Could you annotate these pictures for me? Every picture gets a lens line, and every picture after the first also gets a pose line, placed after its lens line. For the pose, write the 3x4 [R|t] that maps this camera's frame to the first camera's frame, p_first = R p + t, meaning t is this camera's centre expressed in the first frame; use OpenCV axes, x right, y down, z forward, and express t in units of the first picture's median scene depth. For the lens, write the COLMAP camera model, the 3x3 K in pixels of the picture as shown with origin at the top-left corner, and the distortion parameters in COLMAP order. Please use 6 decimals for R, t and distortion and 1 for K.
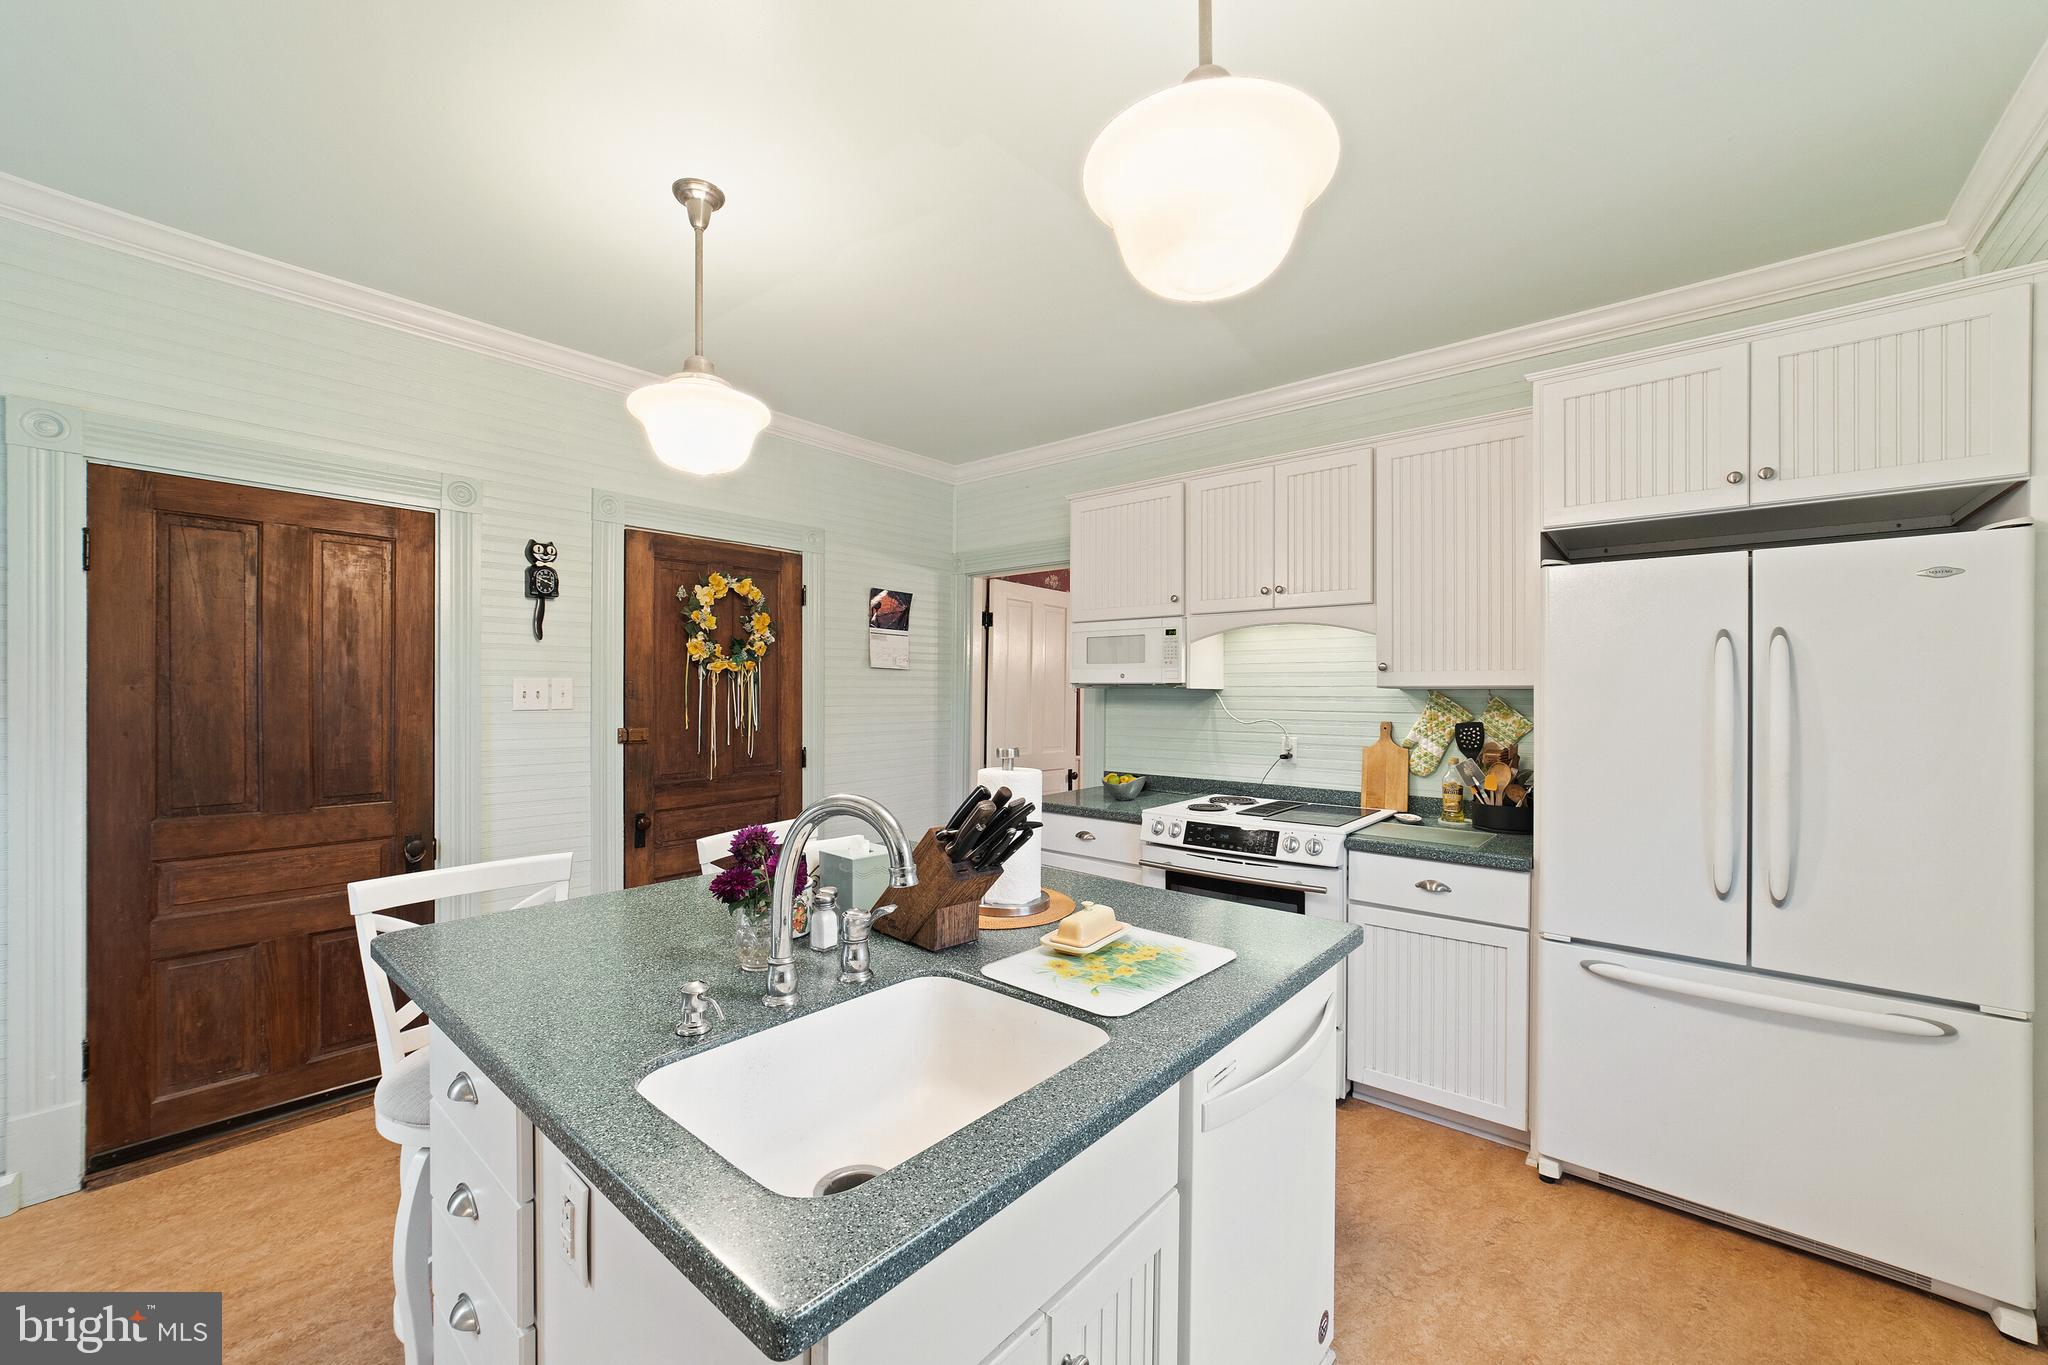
lens RADIAL K [[814.8, 0, 1008.9], [0, 814.8, 687.2], [0, 0, 1]] dist [-0.001200, 0.000520]
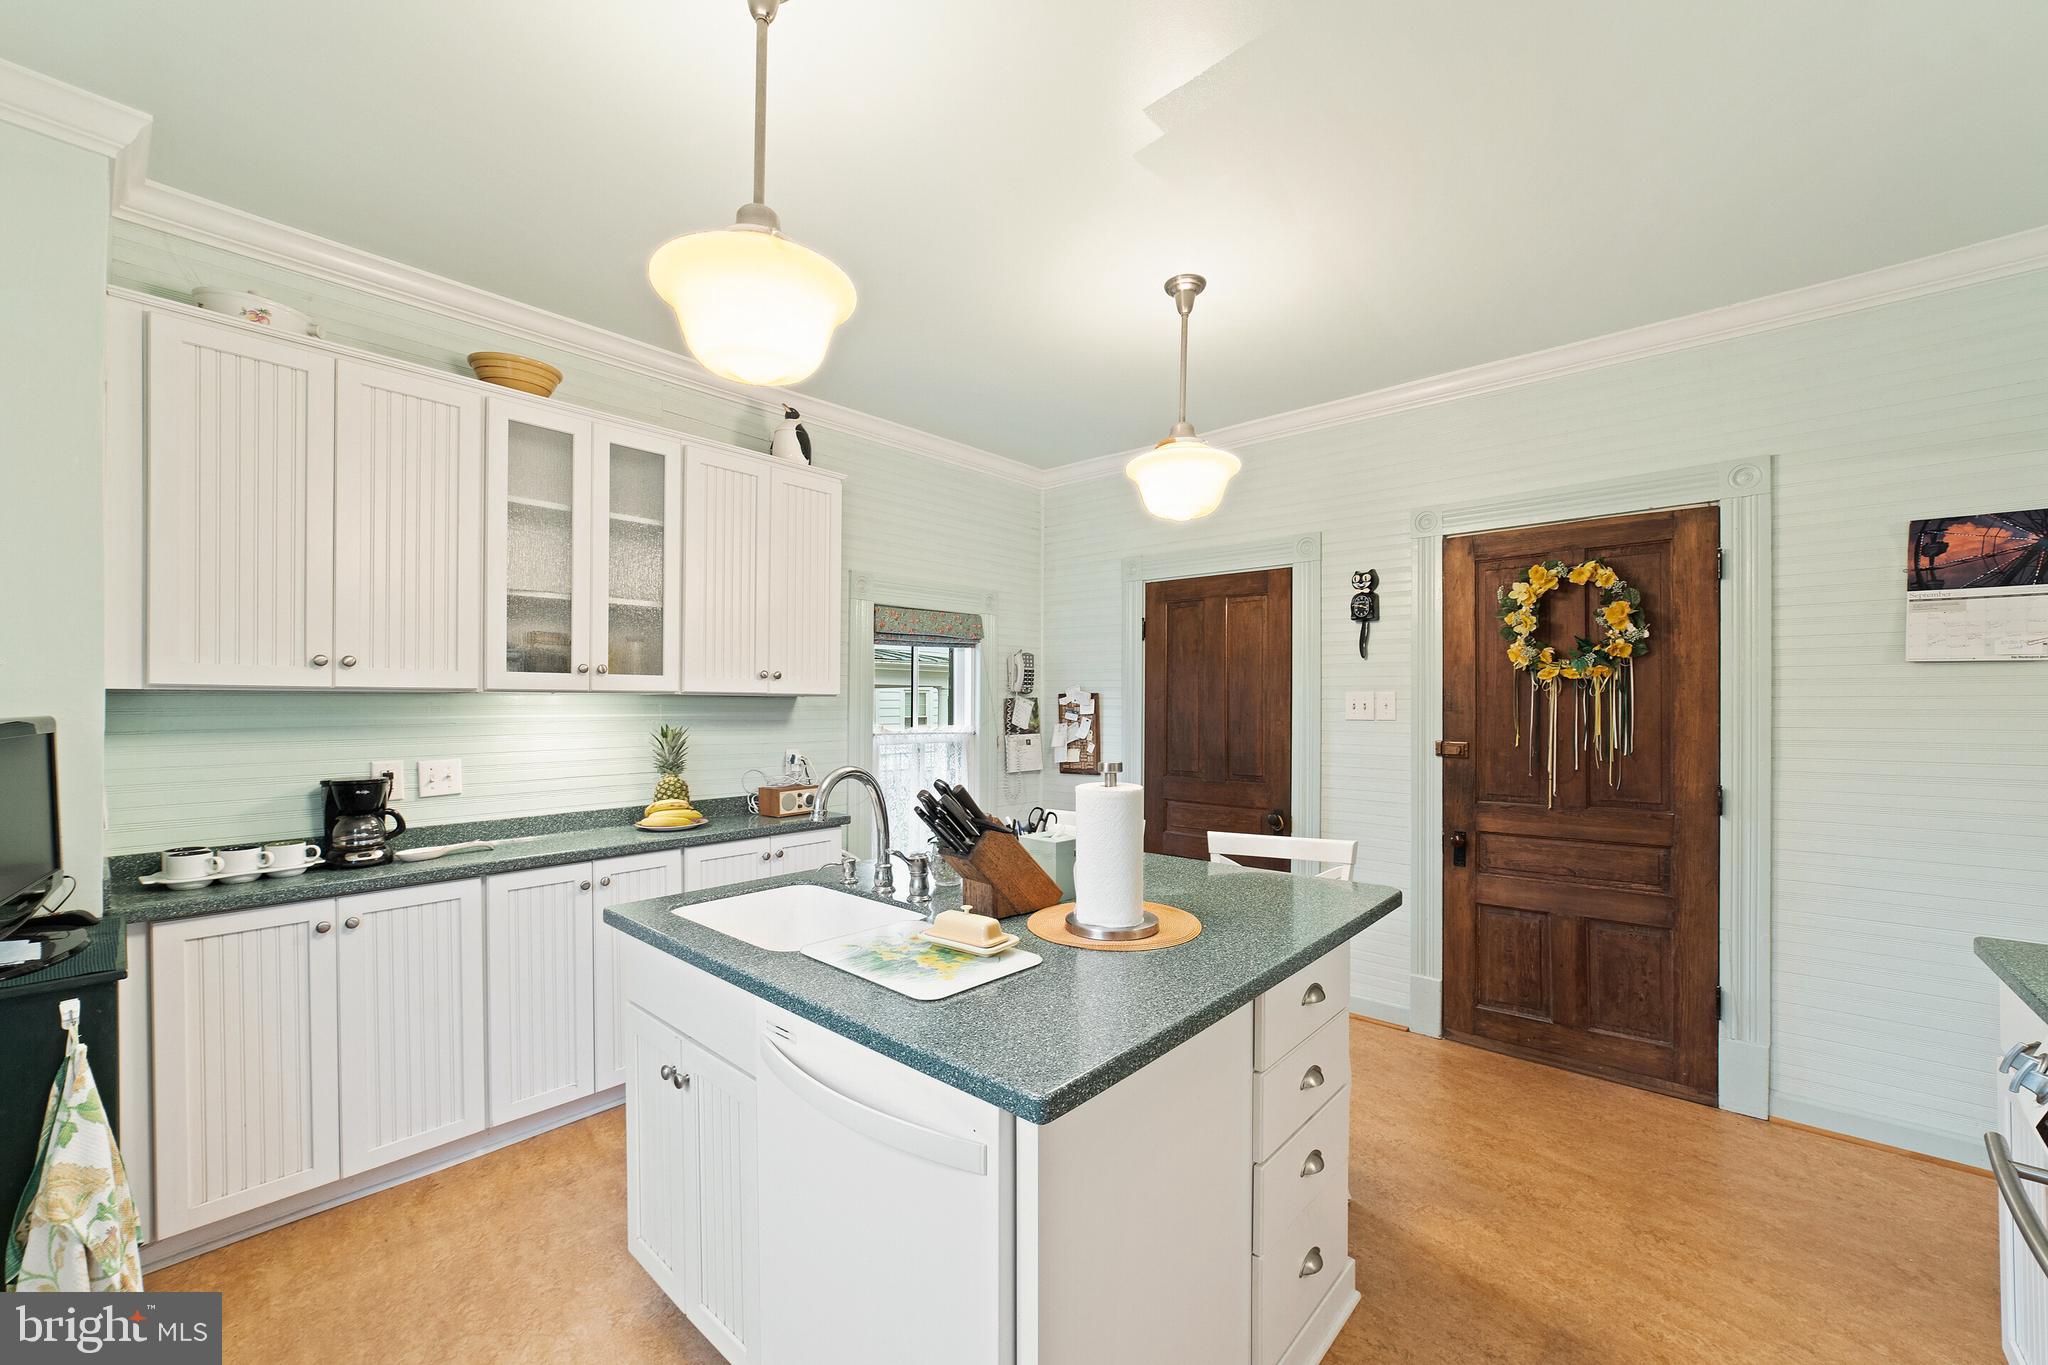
lens RADIAL K [[814.8, 0, 1004.9], [0, 814.8, 697.5], [0, 0, 1]] dist [-0.001200, 0.000520]
pose [[-0.019185, -0.001729, -0.999814, 0.590501], [0.007881, 0.999967, -0.001881, -0.005296], [0.999785, -0.007916, -0.019171, 0.544518]]
